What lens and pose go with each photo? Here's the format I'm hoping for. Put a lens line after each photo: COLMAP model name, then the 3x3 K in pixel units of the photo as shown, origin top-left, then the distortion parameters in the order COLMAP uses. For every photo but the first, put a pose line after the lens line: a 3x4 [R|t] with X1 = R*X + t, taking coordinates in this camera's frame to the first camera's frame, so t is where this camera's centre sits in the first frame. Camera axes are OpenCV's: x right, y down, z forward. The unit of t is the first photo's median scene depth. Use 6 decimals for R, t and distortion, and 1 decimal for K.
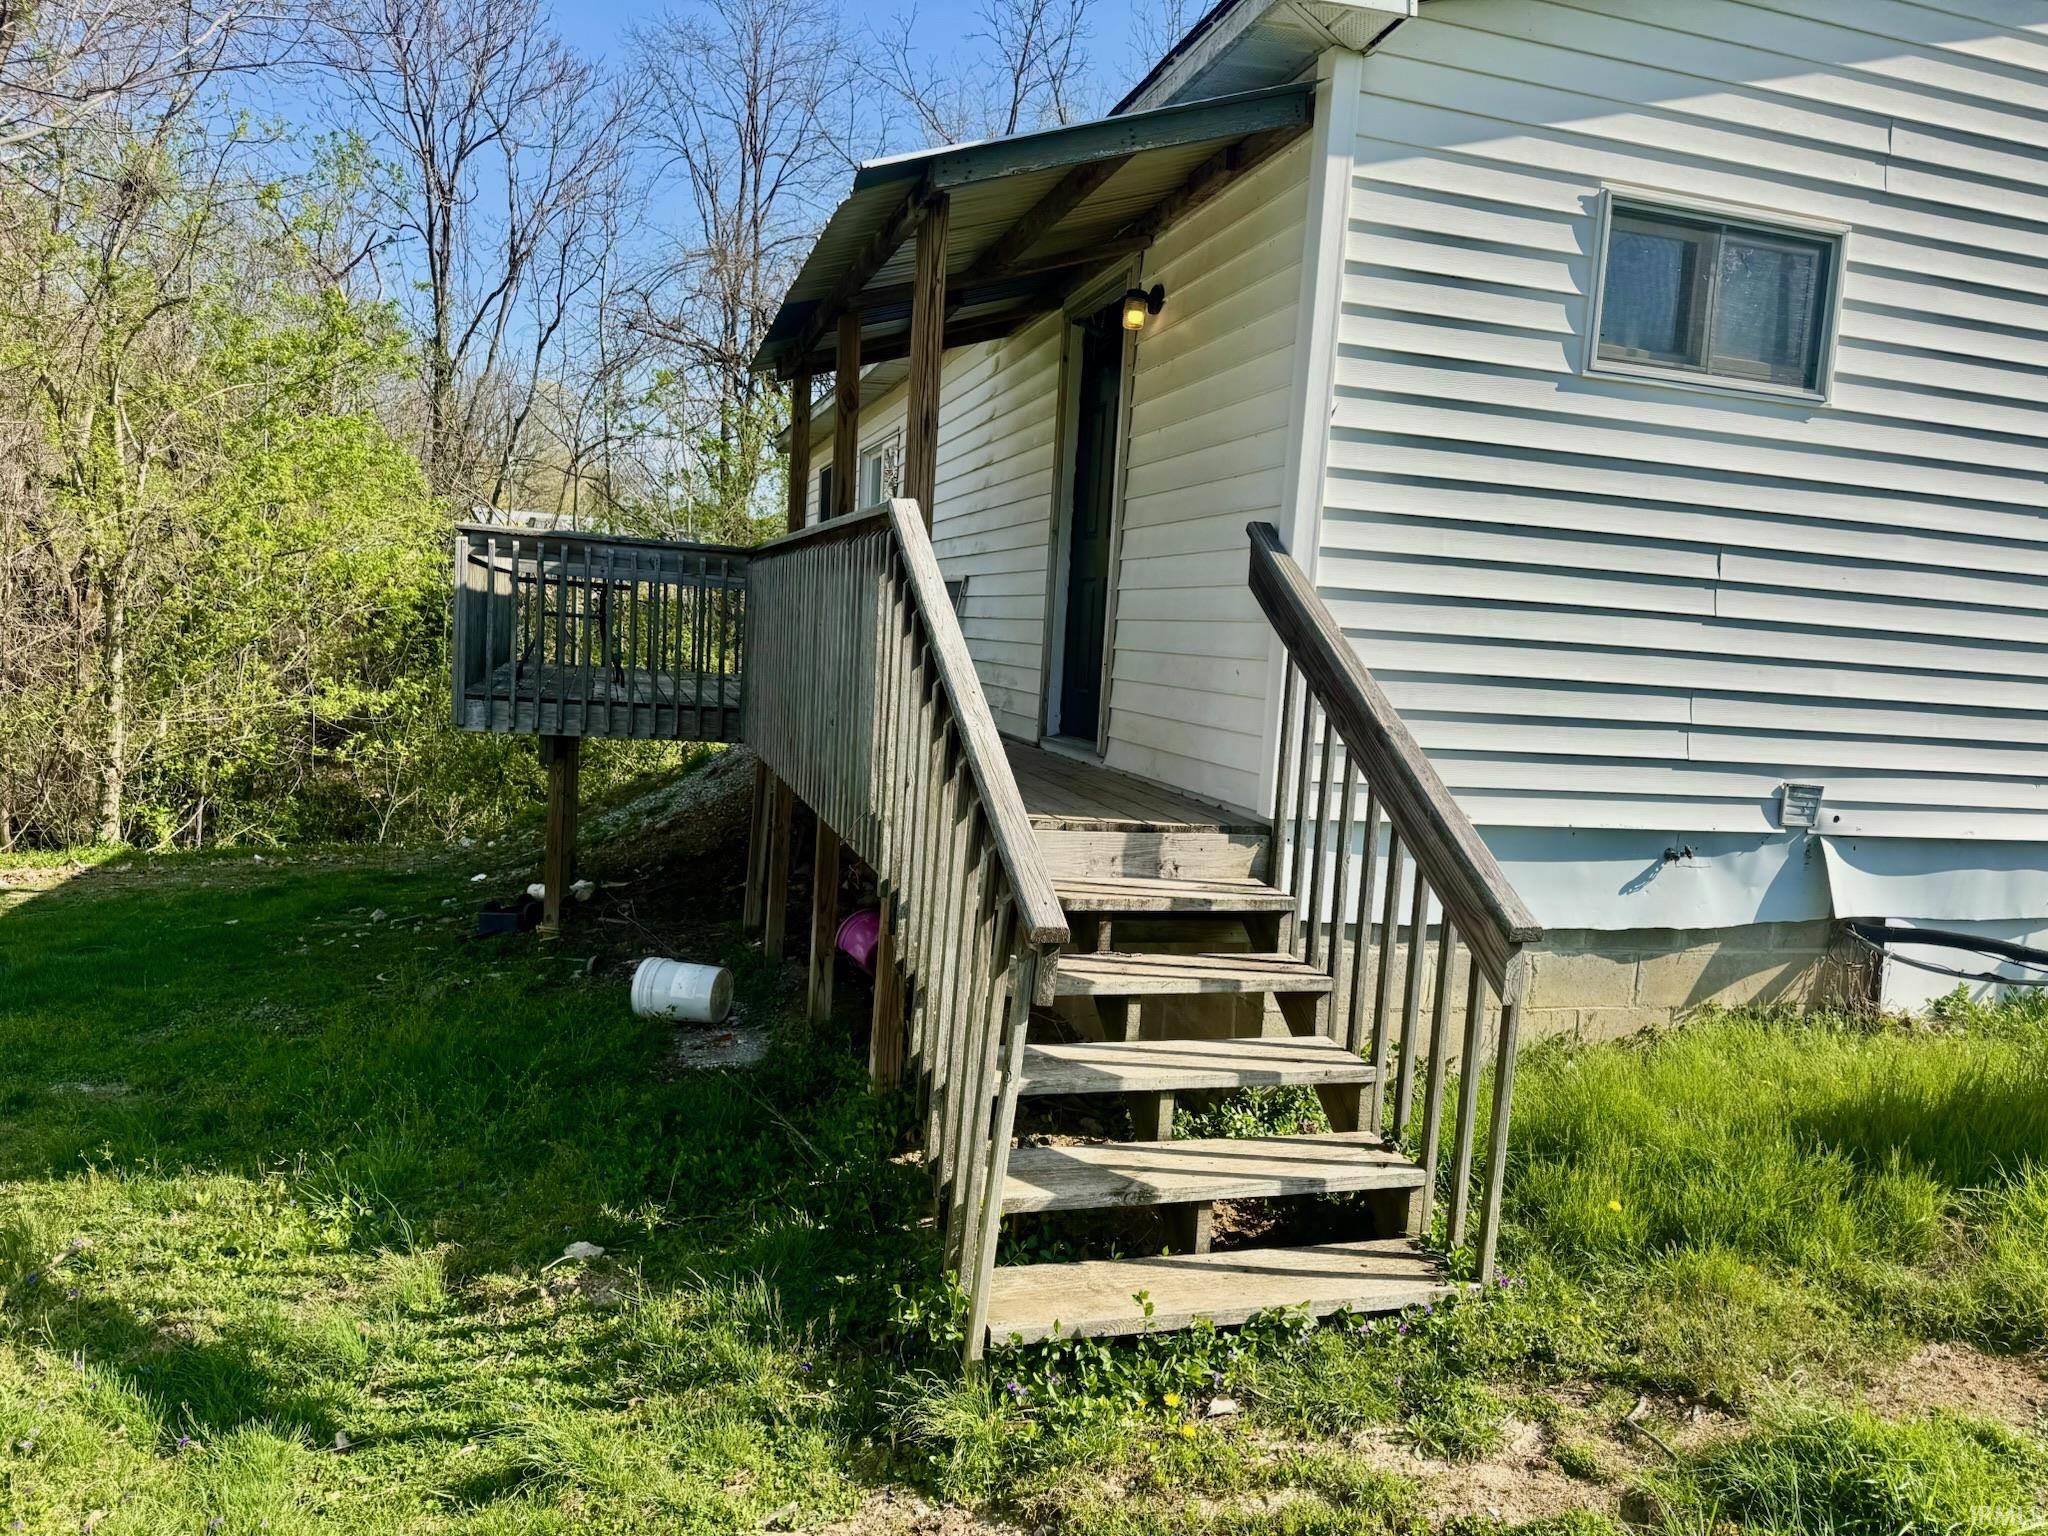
lens RADIAL K [[1441.6, 0, 1028.8], [0, 1441.6, 779.7], [0, 0, 1]] dist [0.043246, -0.045078]
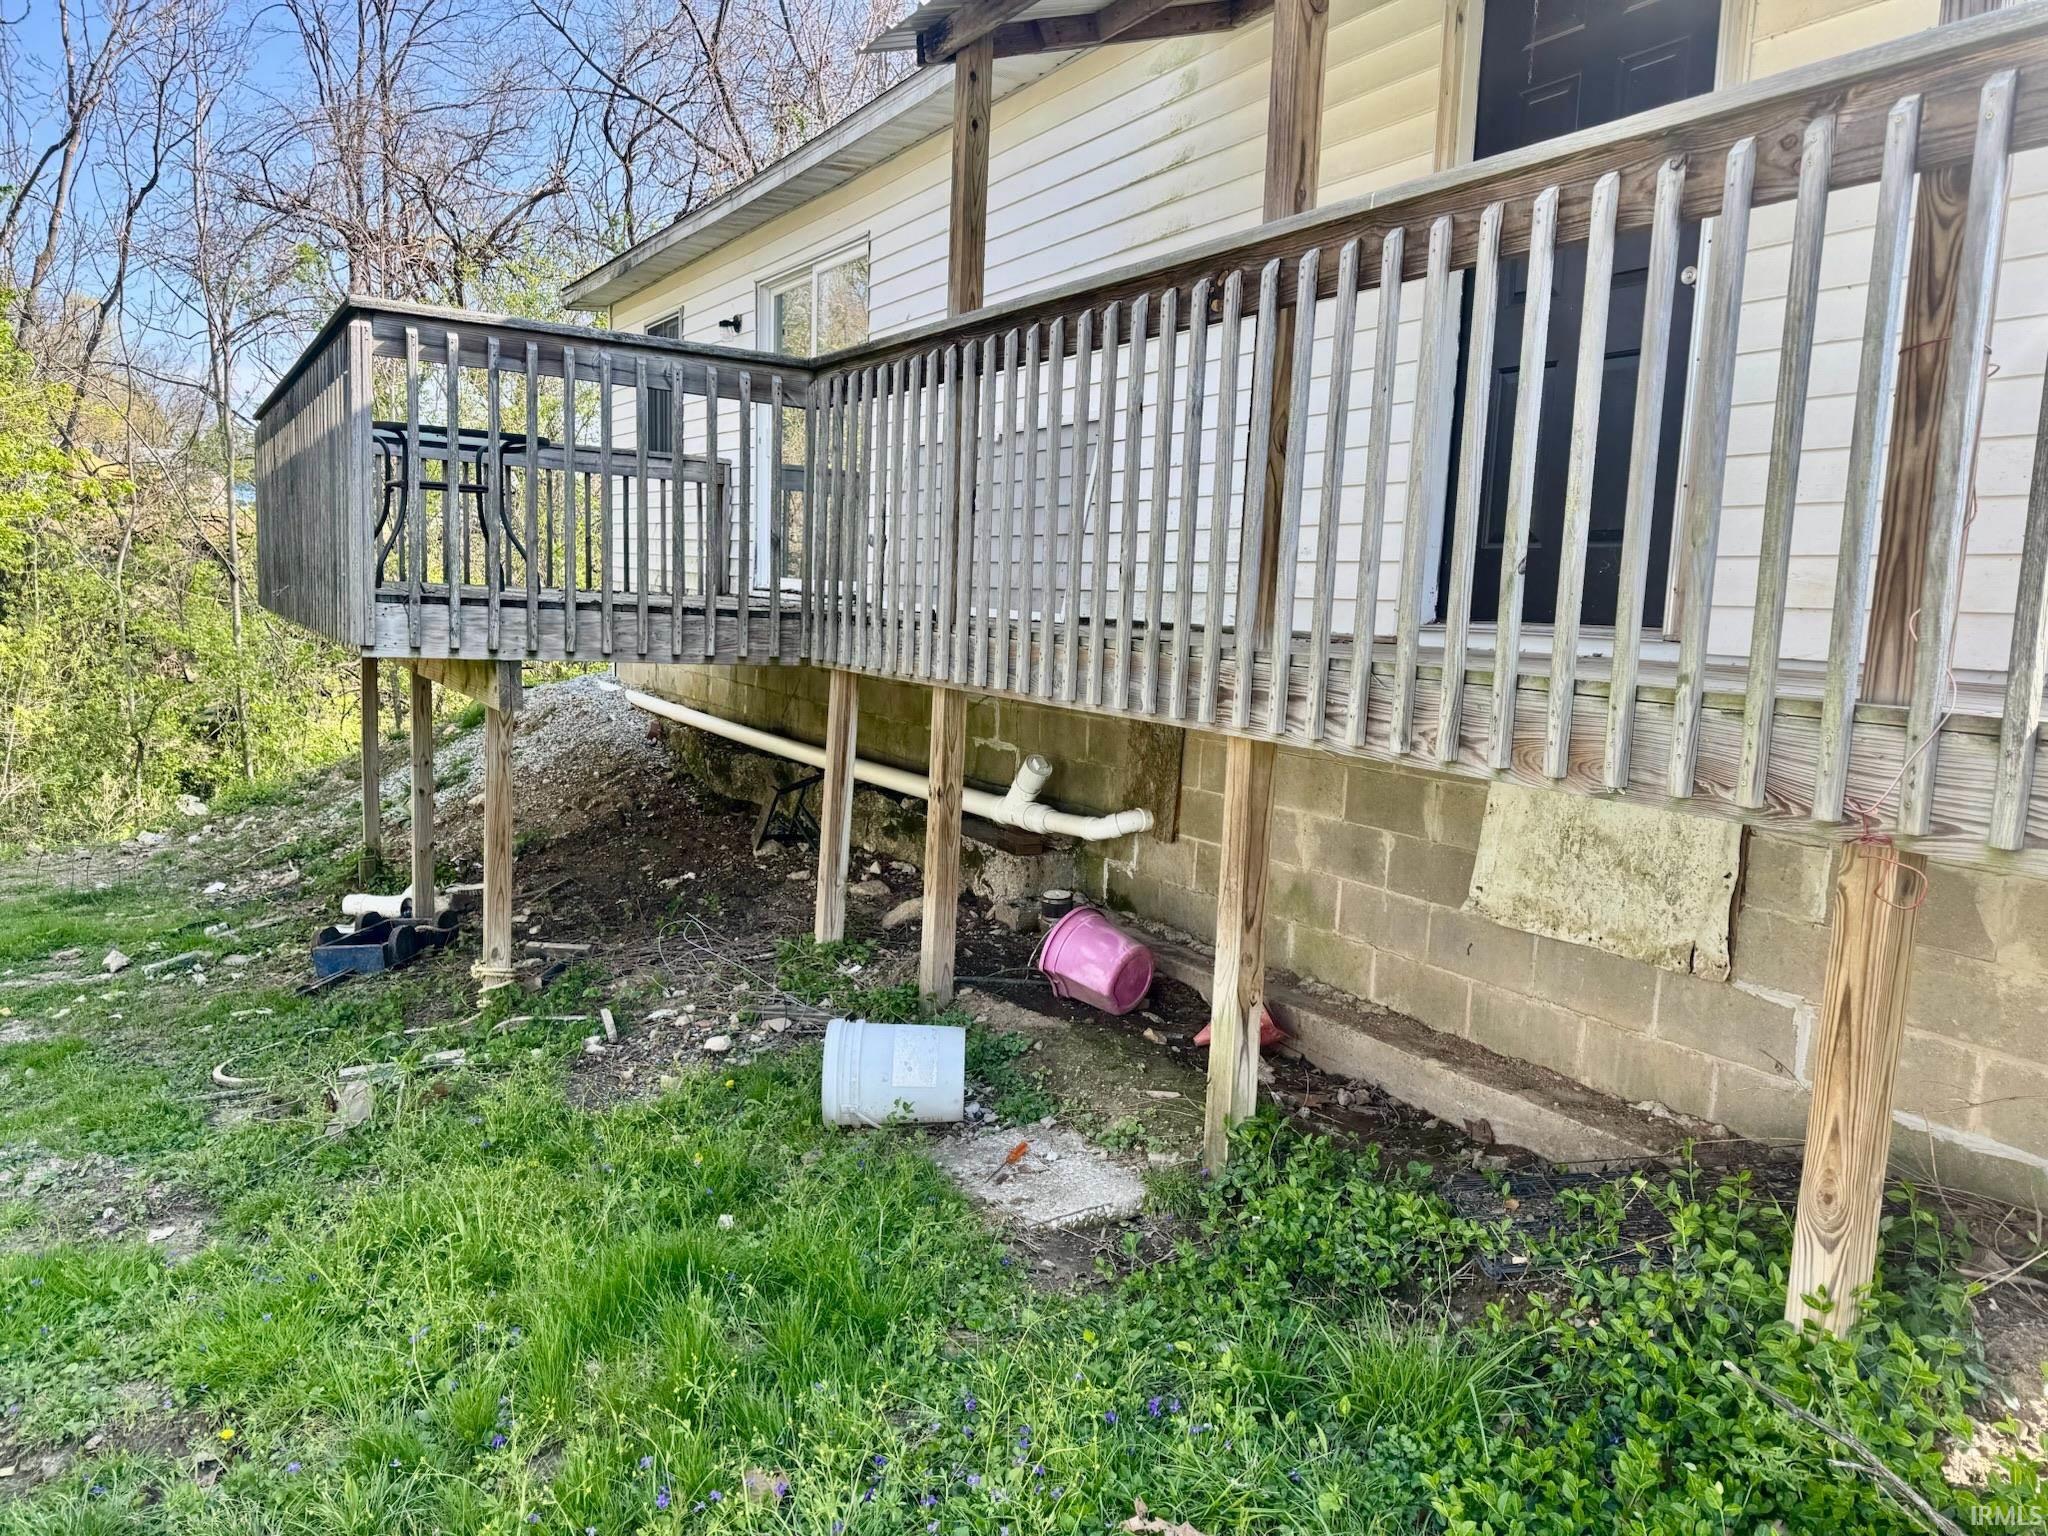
lens RADIAL K [[1441.6, 0, 1020.9], [0, 1441.6, 765.2], [0, 0, 1]] dist [0.043246, -0.045078]
pose [[0.968153, -0.056175, 0.243977, -0.166755], [0.048719, 0.998146, 0.036489, 0.000911], [-0.245574, -0.023441, 0.969094, 0.212985]]
